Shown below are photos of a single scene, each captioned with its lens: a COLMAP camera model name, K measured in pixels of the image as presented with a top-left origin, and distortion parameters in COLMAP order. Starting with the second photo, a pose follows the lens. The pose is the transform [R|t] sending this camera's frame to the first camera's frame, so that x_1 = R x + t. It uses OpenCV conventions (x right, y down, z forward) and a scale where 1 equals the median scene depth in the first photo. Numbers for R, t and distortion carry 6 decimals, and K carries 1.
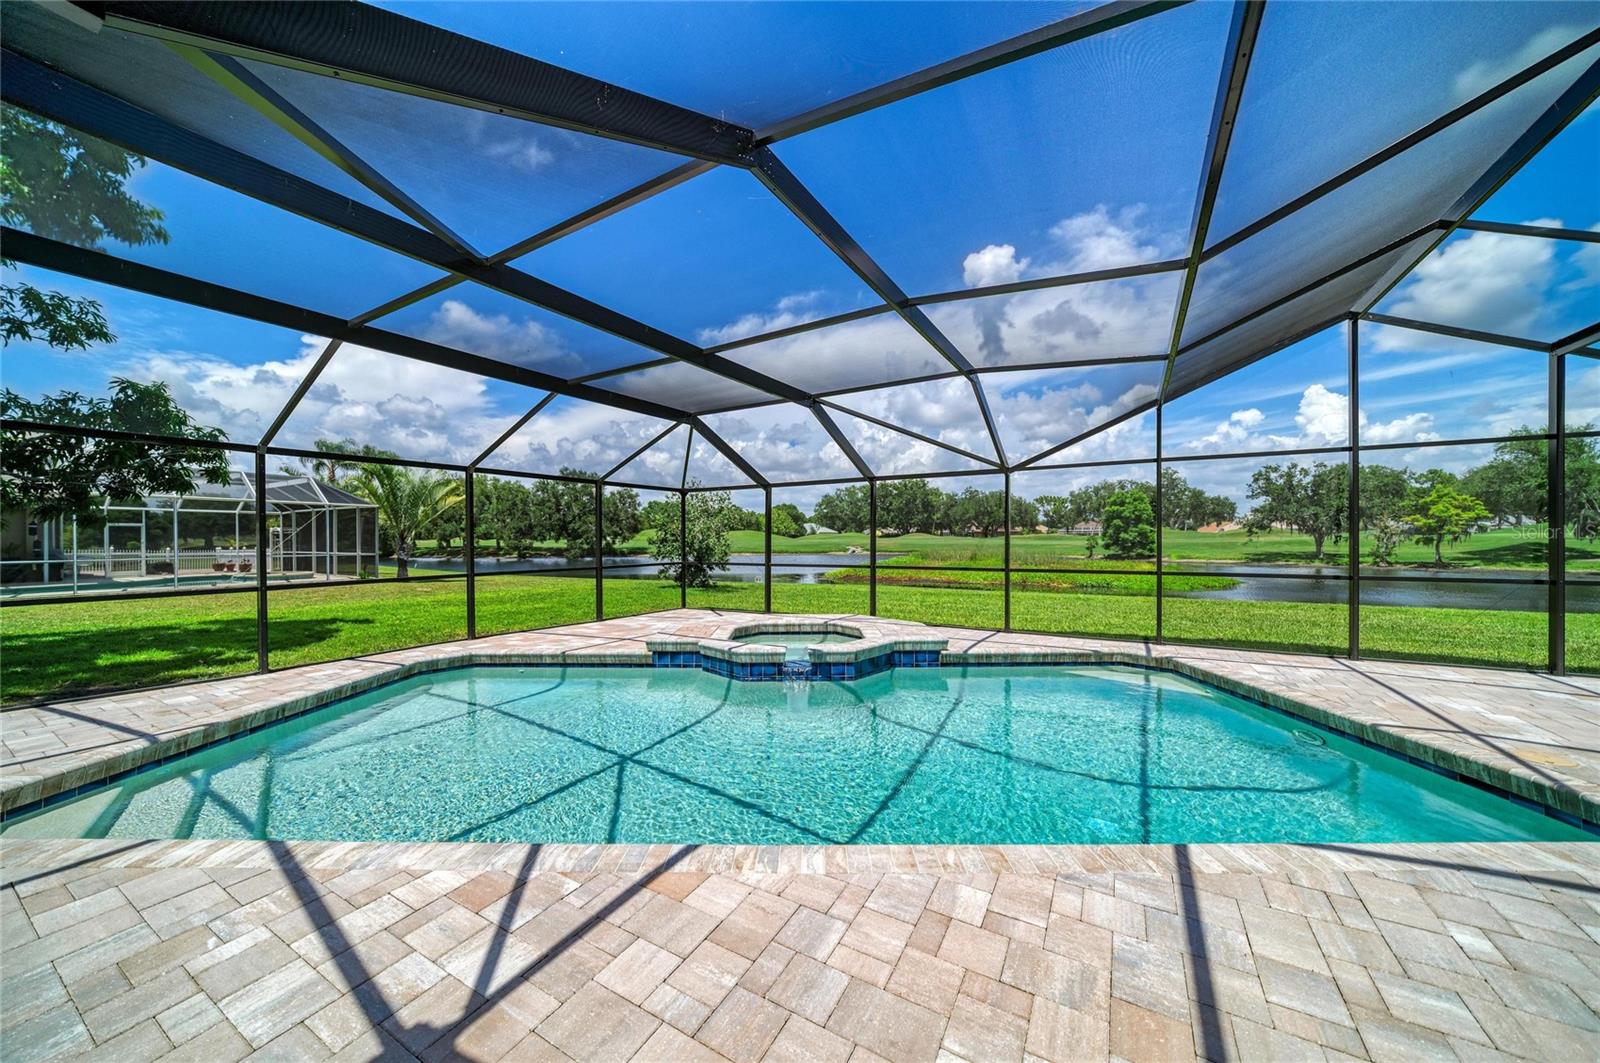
lens RADIAL K [[573.1, 0, 800.0], [0, 573.1, 531.5], [0, 0, 1]] dist [-0.001472, 0.000007]
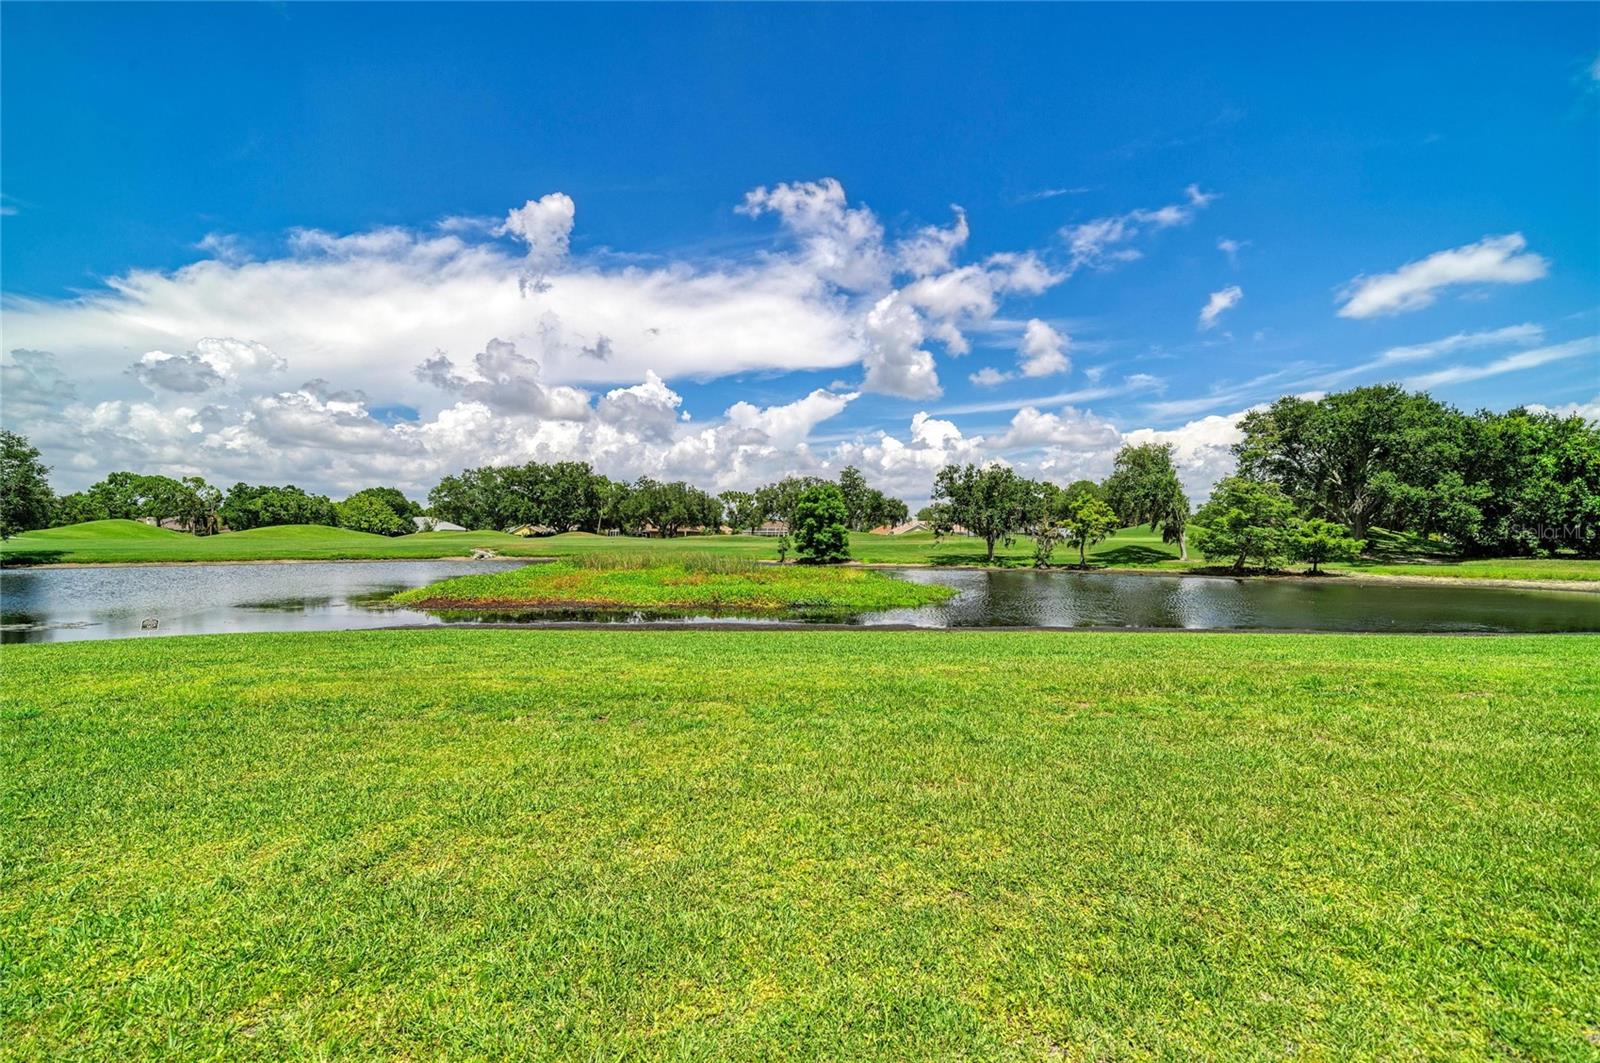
lens RADIAL K [[656.6, 0, 800.0], [0, 656.6, 531.5], [0, 0, 1]] dist [0.002128, 0.000576]
pose [[0.868456, 0.013119, 0.495593, 0.033725], [-0.012906, 0.999909, -0.003855, 0.002432], [-0.495599, -0.003048, 0.868546, 0.103108]]
